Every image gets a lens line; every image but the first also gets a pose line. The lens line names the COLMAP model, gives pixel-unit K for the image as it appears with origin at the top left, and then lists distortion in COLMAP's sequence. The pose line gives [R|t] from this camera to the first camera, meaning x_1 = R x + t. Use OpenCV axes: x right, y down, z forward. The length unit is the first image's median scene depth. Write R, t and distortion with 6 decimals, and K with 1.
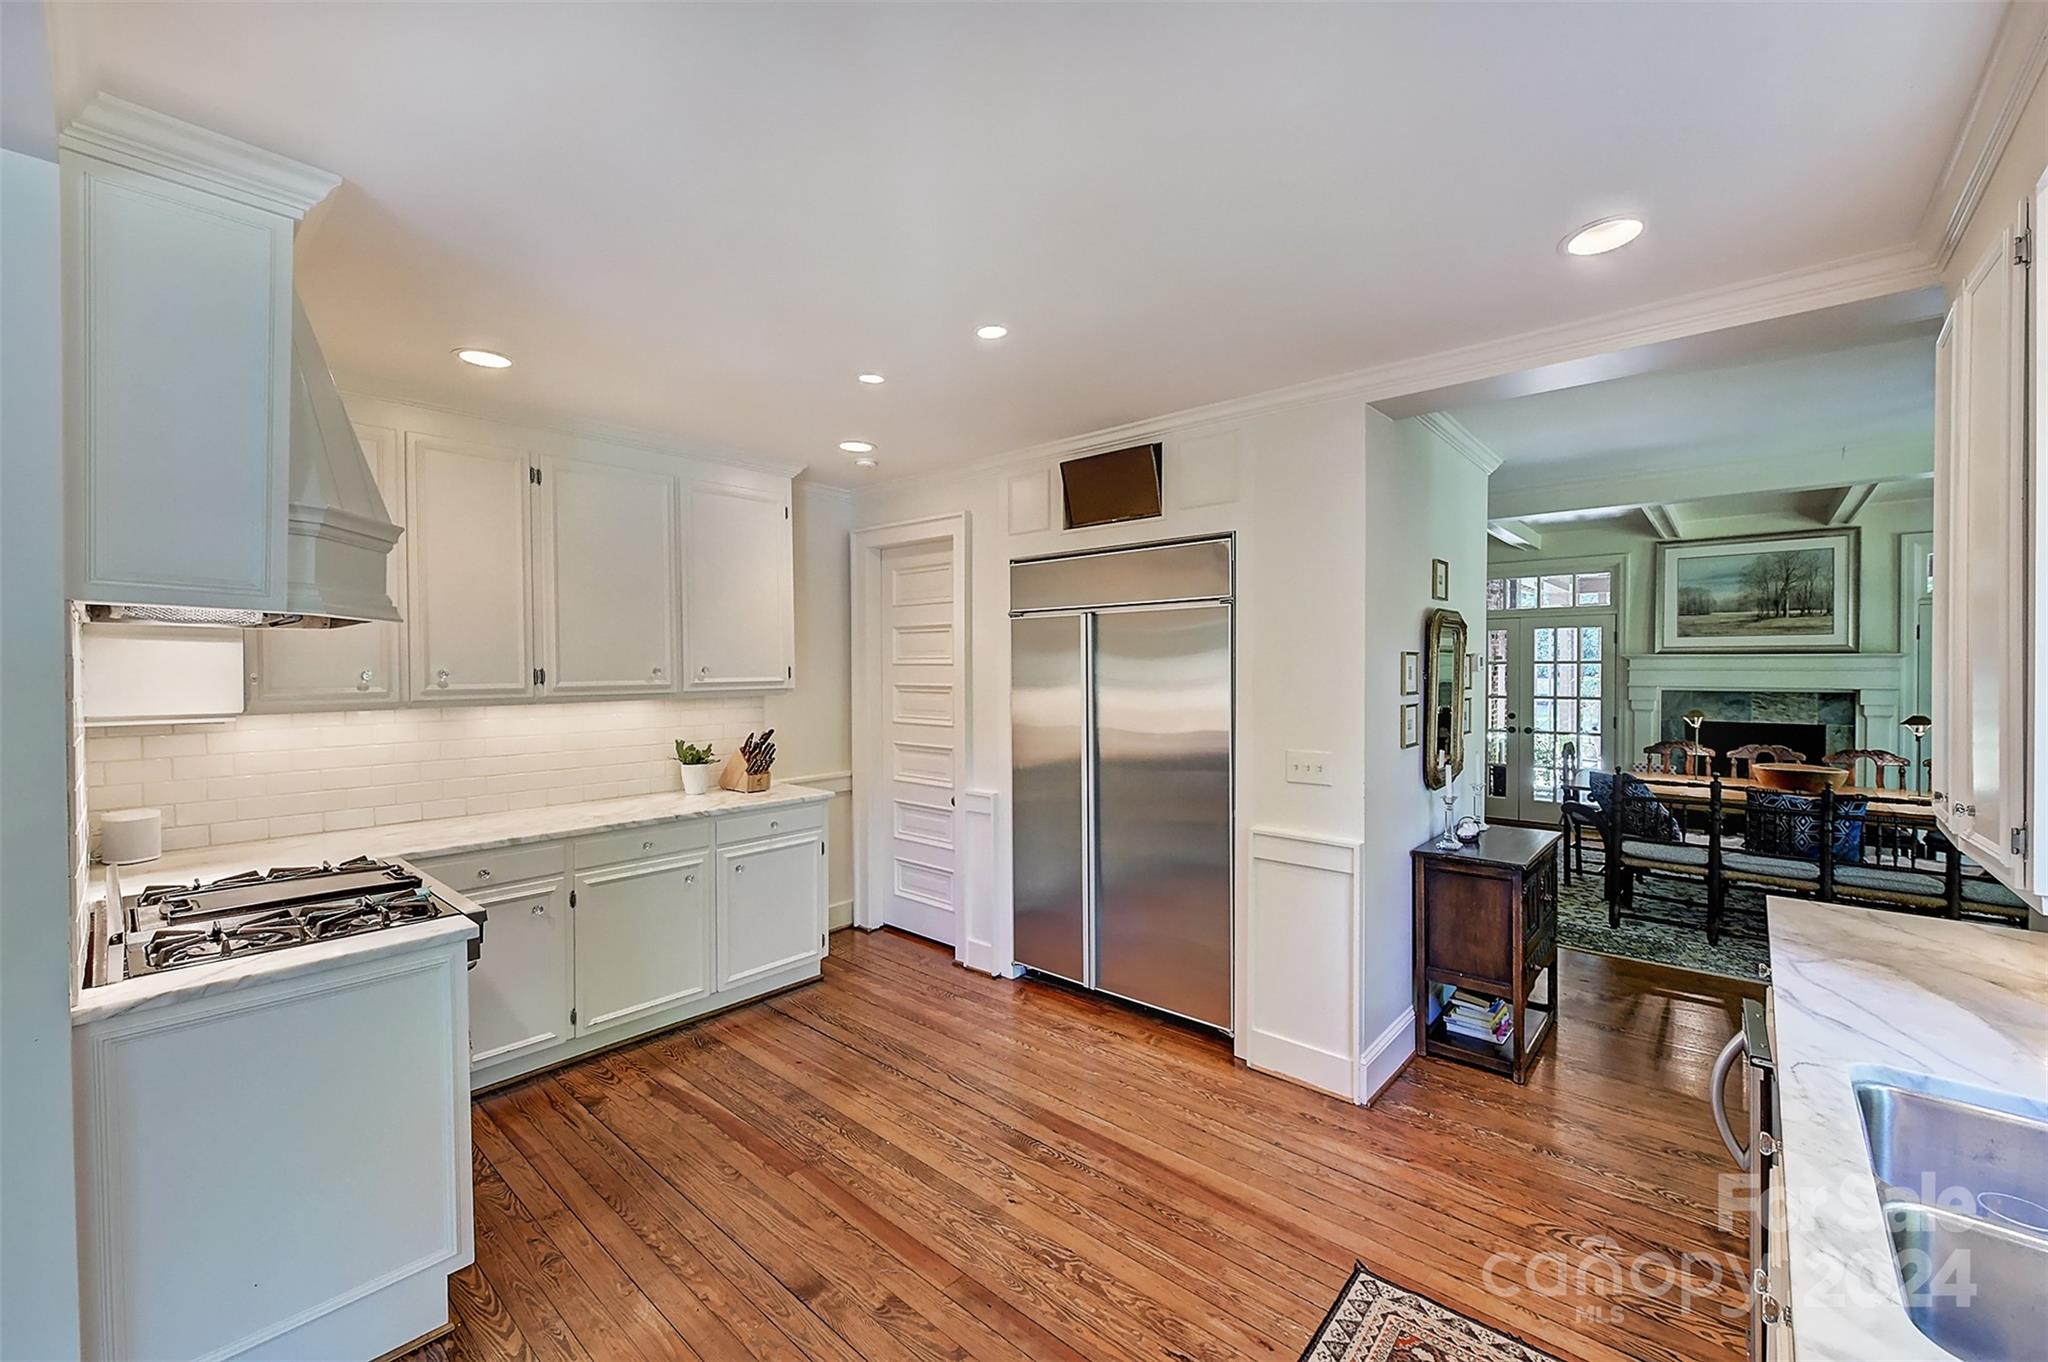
lens RADIAL K [[836.7, 0, 1025.2], [0, 836.7, 671.8], [0, 0, 1]] dist [0.000020, -0.000039]
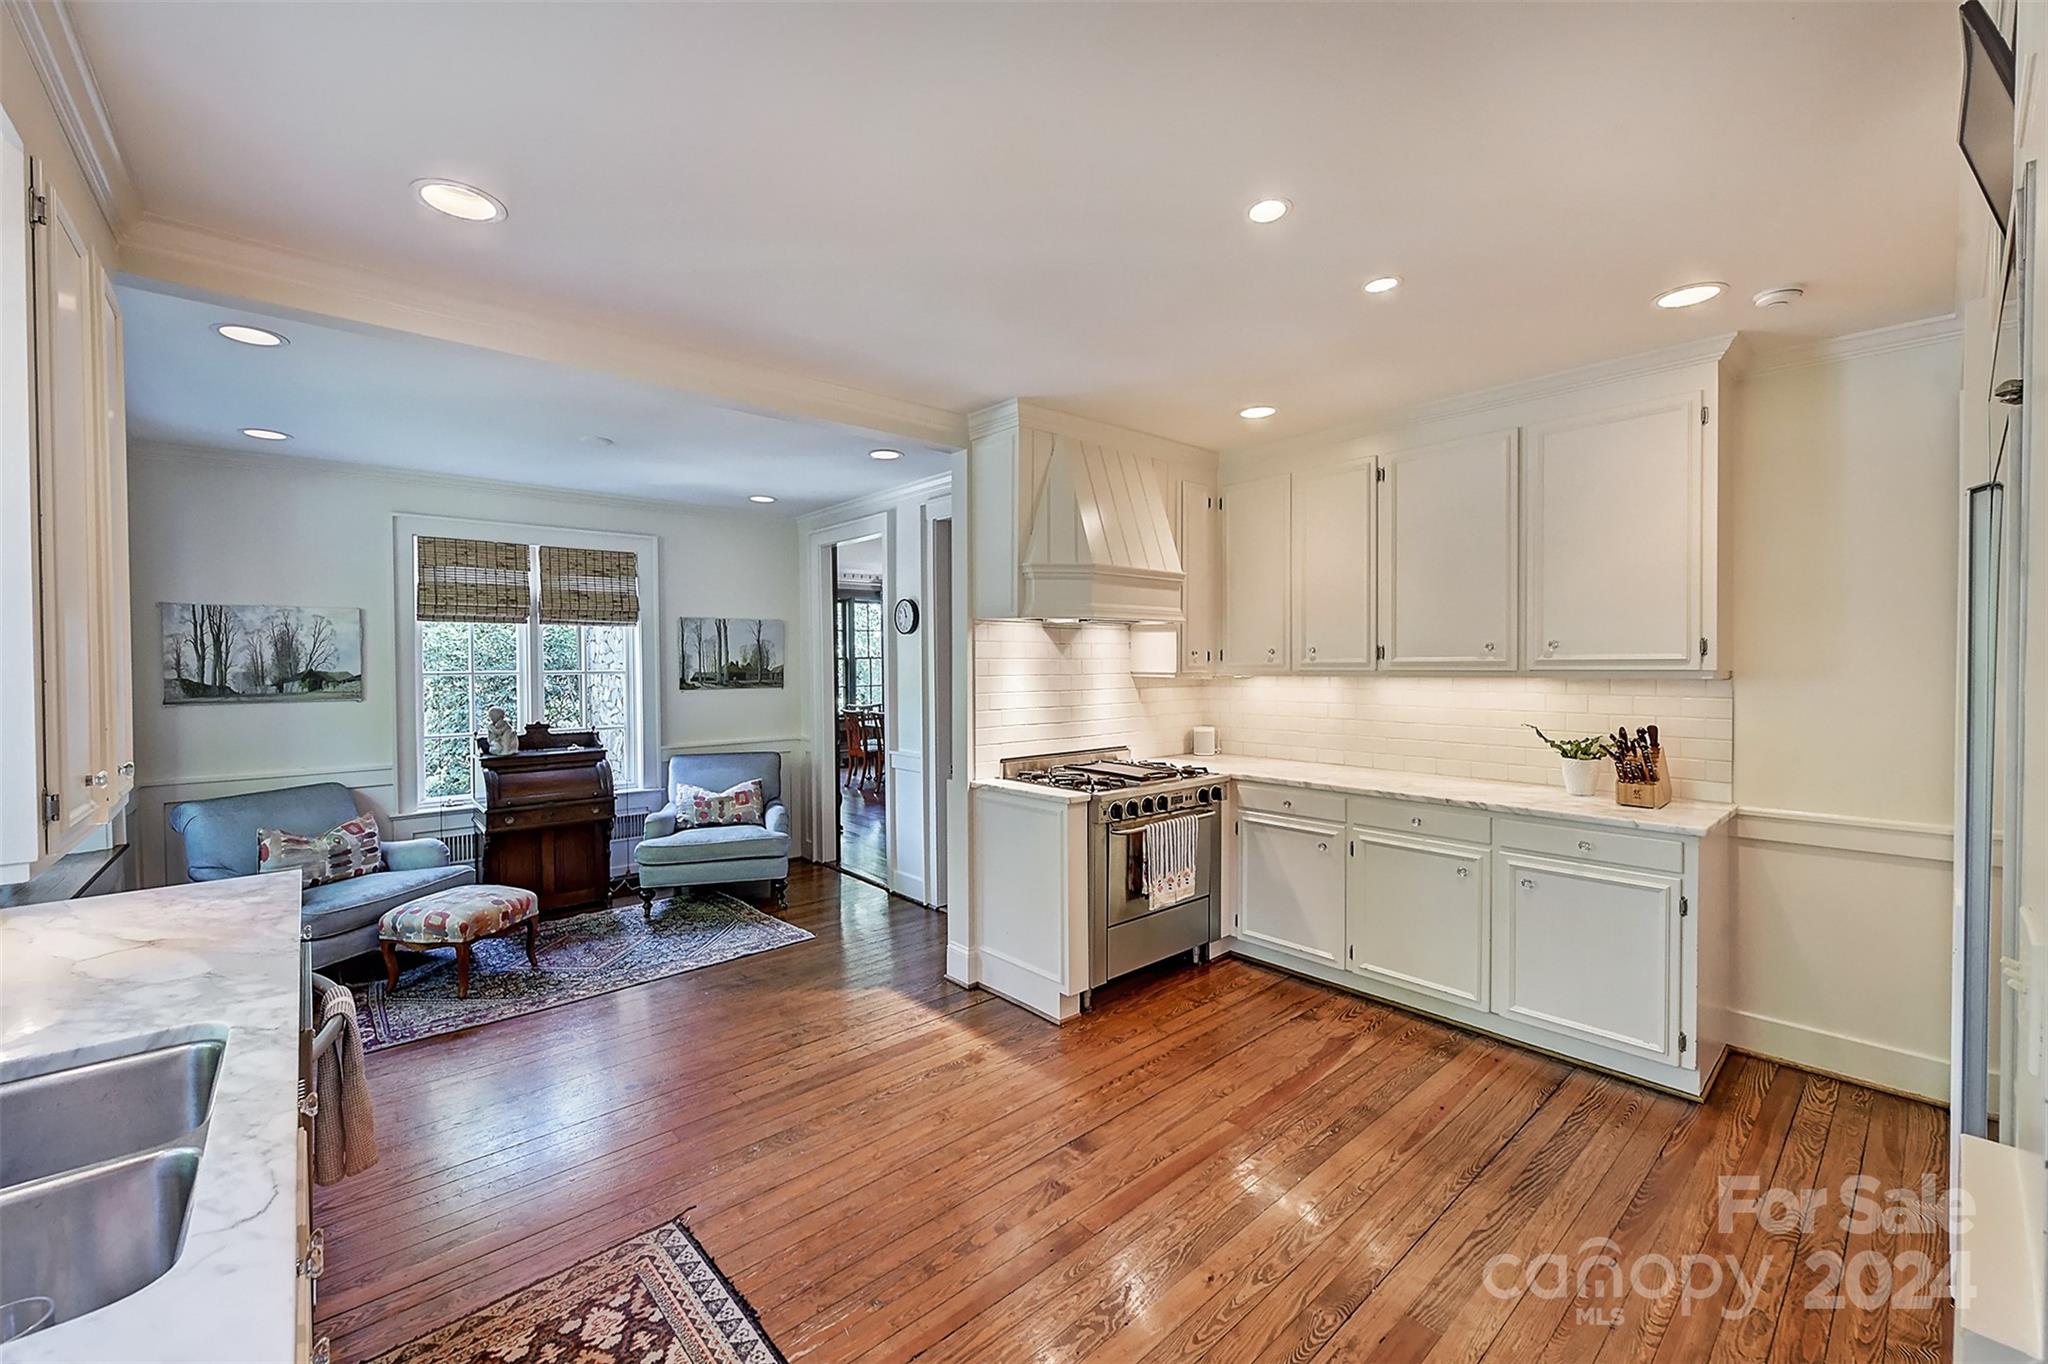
lens RADIAL K [[812.2, 0, 1027.5], [0, 812.2, 678.8], [0, 0, 1]] dist [0.002173, 0.000100]
pose [[-0.127882, 0.022632, -0.991531, 0.566268], [-0.008208, 0.999681, 0.023876, 0.018877], [0.991755, 0.011192, -0.127656, 0.665629]]
